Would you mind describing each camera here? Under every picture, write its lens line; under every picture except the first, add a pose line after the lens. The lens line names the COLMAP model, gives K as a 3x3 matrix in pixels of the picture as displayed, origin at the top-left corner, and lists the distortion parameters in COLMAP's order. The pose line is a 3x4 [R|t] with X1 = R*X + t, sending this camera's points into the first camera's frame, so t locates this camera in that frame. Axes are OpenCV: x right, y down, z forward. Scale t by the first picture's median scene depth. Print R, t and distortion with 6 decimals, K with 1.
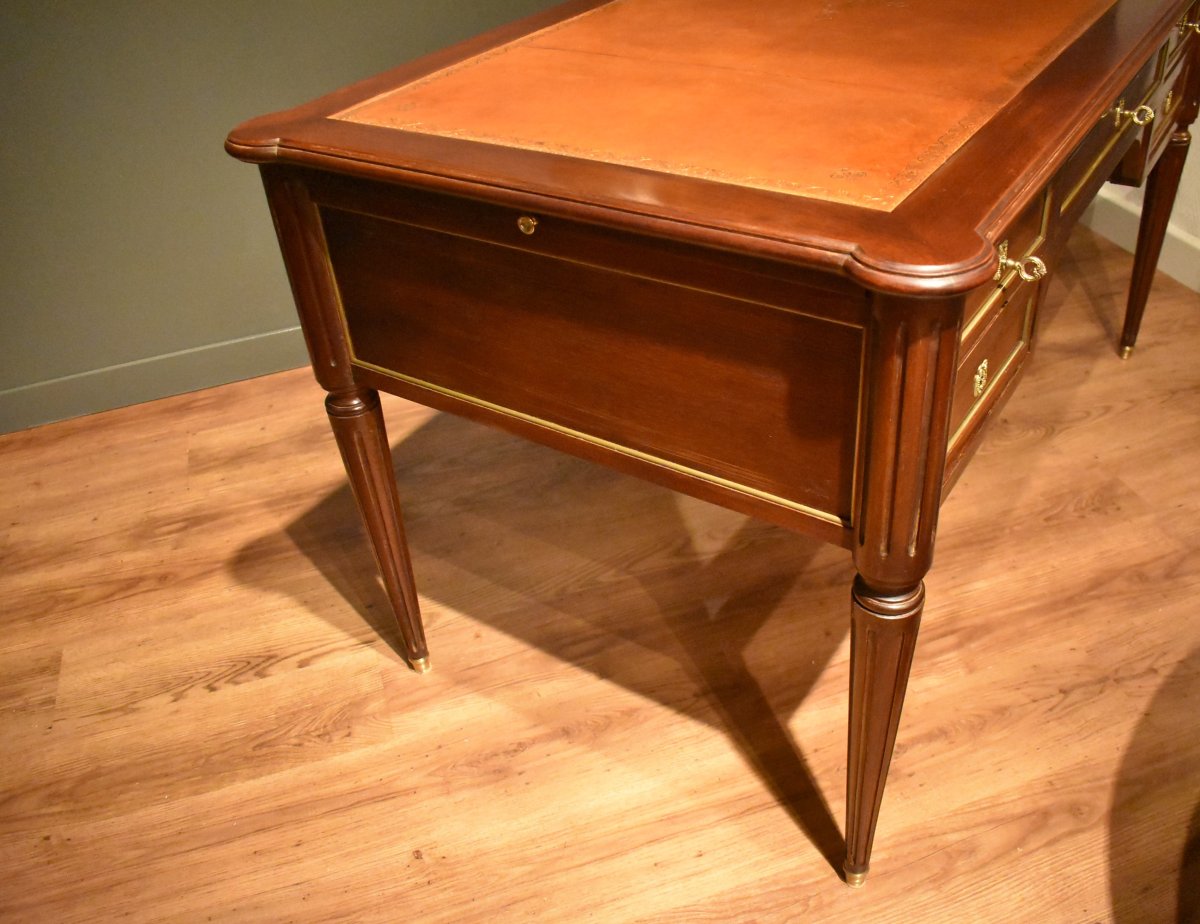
lens RADIAL K [[1075.6, 0, 611.8], [0, 1075.6, 460.3], [0, 0, 1]] dist [-0.069949, -0.007069]
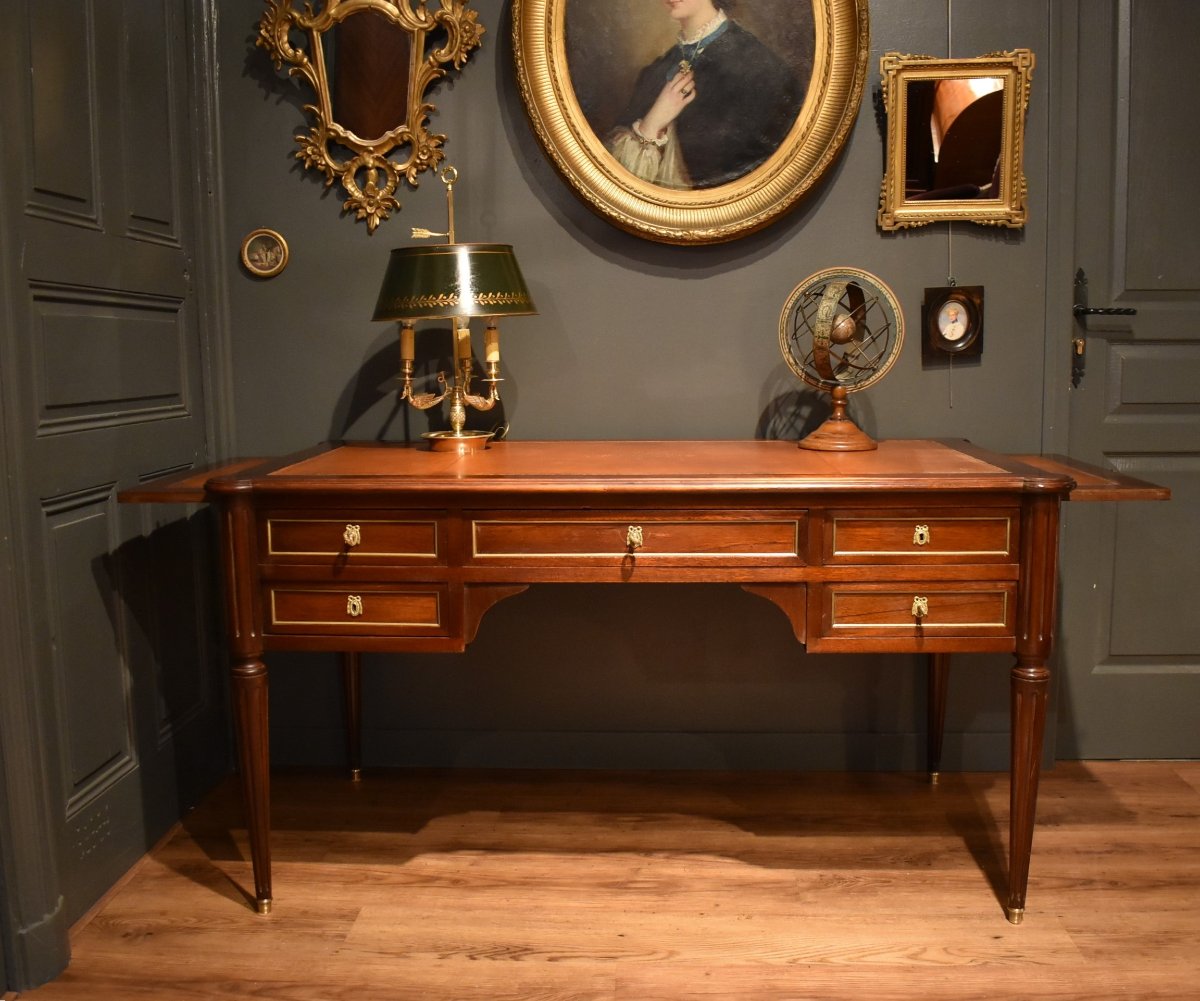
lens RADIAL K [[1215.7, 0, 597.0], [0, 1215.7, 510.9], [0, 0, 1]] dist [-0.088740, 0.000000]
pose [[0.932670, 0.114757, -0.341991, 0.135595], [-0.255880, 0.878714, -0.402973, 0.278156], [0.254268, 0.463349, 0.848914, -0.288165]]
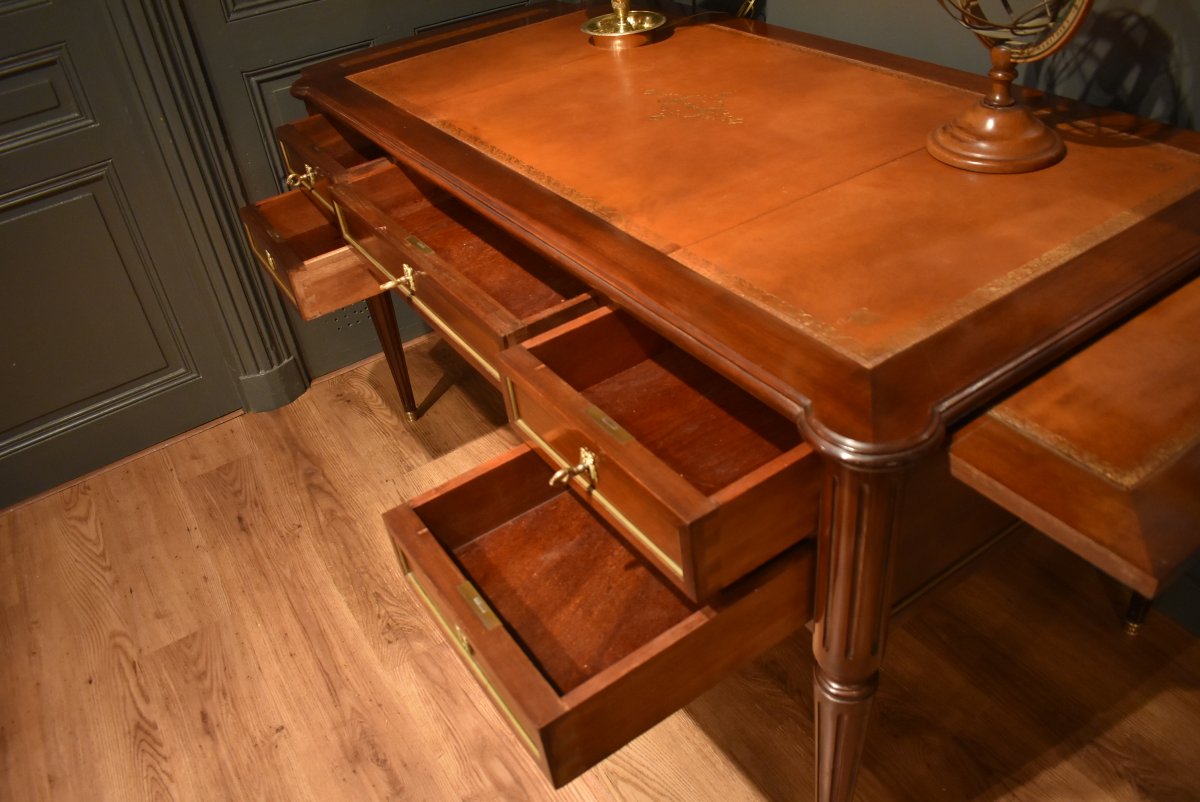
lens RADIAL K [[934.4, 0, 598.9], [0, 934.4, 397.7], [0, 0, 1]] dist [-0.096066, 0.020006]
pose [[0.268080, 0.599932, -0.753800, 0.452084], [-0.489214, 0.758824, 0.429947, -0.531529], [0.829941, 0.253509, 0.496921, 0.549536]]
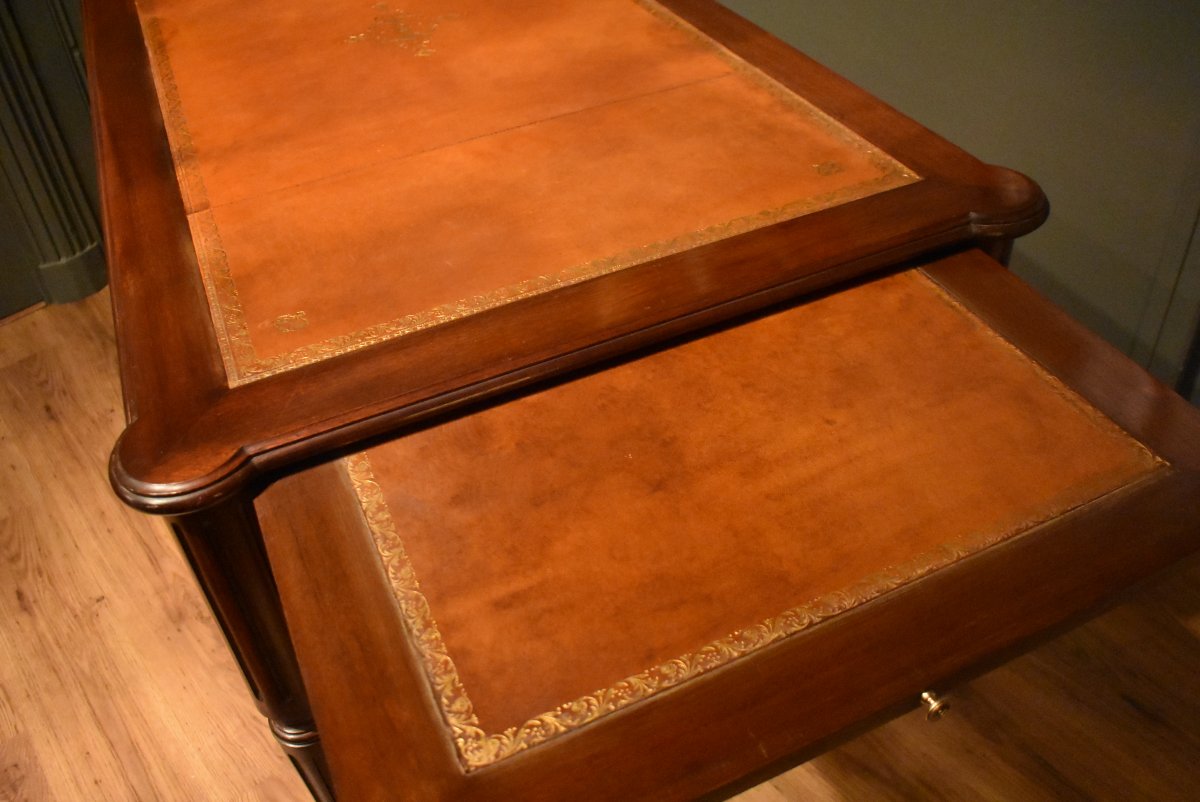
lens RADIAL K [[1037.4, 0, 600.2], [0, 1037.4, 393.8], [0, 0, 1]] dist [-0.083811, 0.007113]
pose [[0.384813, 0.631395, -0.673246, 0.619100], [-0.510347, 0.753323, 0.414790, -0.550053], [0.769068, 0.183972, 0.612118, 0.553130]]
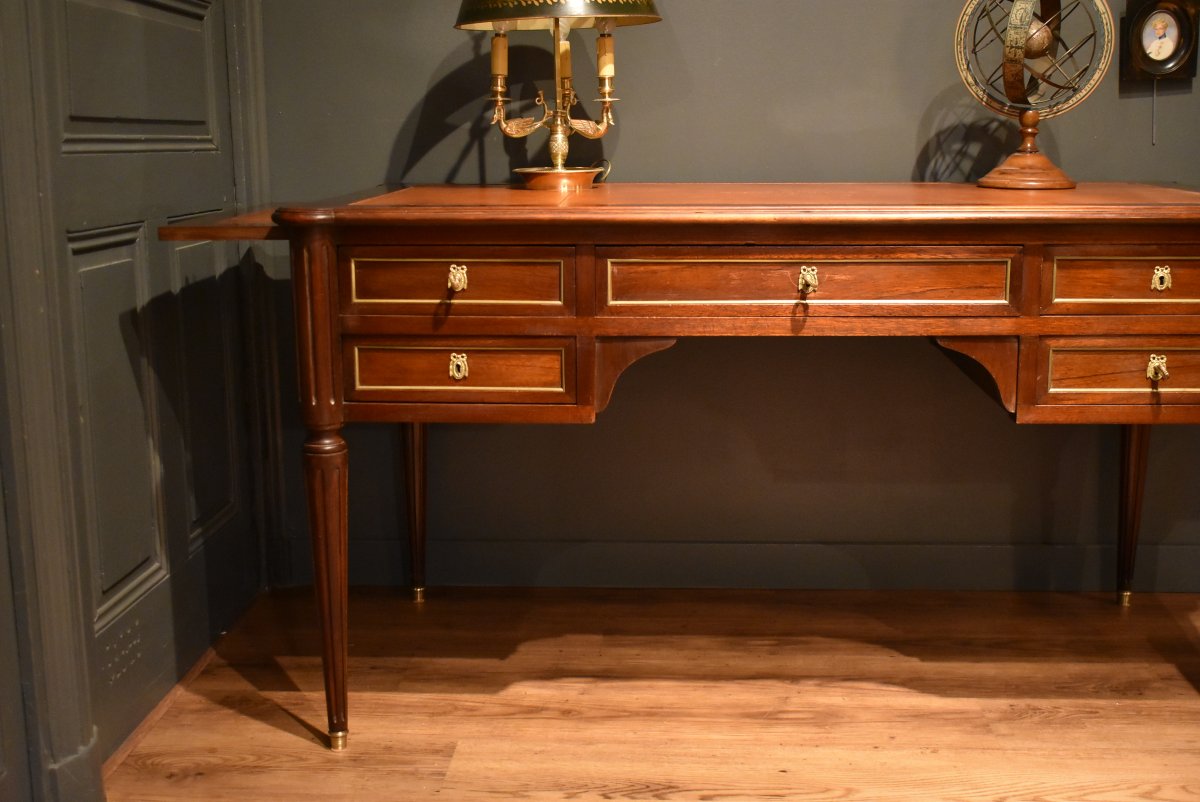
lens RADIAL K [[1453.4, 0, 599.9], [0, 1453.4, 394.8], [0, 0, 1]] dist [-0.050122, 0.000000]
pose [[0.932606, 0.130850, -0.336341, -0.000153], [-0.257307, 0.894566, -0.365439, 0.365293], [0.253062, 0.427353, 0.867945, -0.258476]]
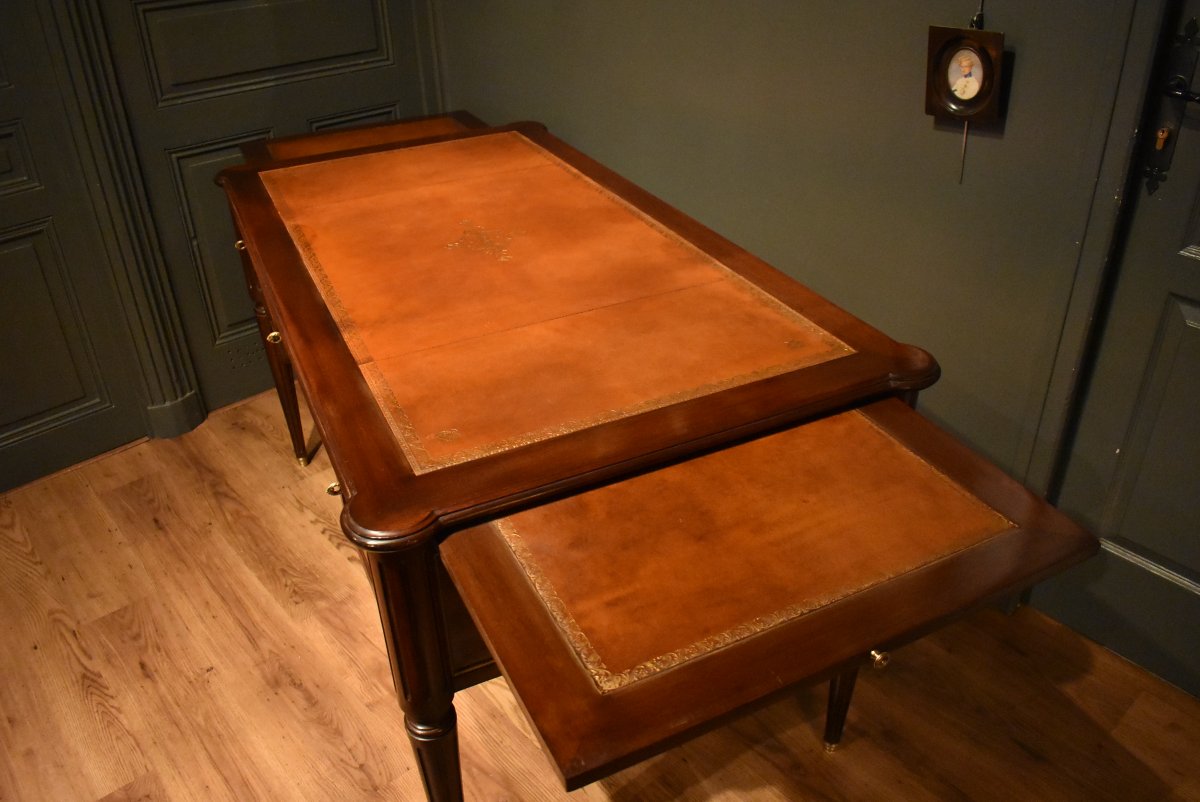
lens RADIAL K [[934.4, 0, 595.4], [0, 934.4, 397.4], [0, 0, 1]] dist [-0.096066, 0.020006]
pose [[0.403093, 0.524552, -0.749908, 0.748024], [-0.536743, 0.799203, 0.270521, -0.557499], [0.741231, 0.293463, 0.603702, 0.391058]]
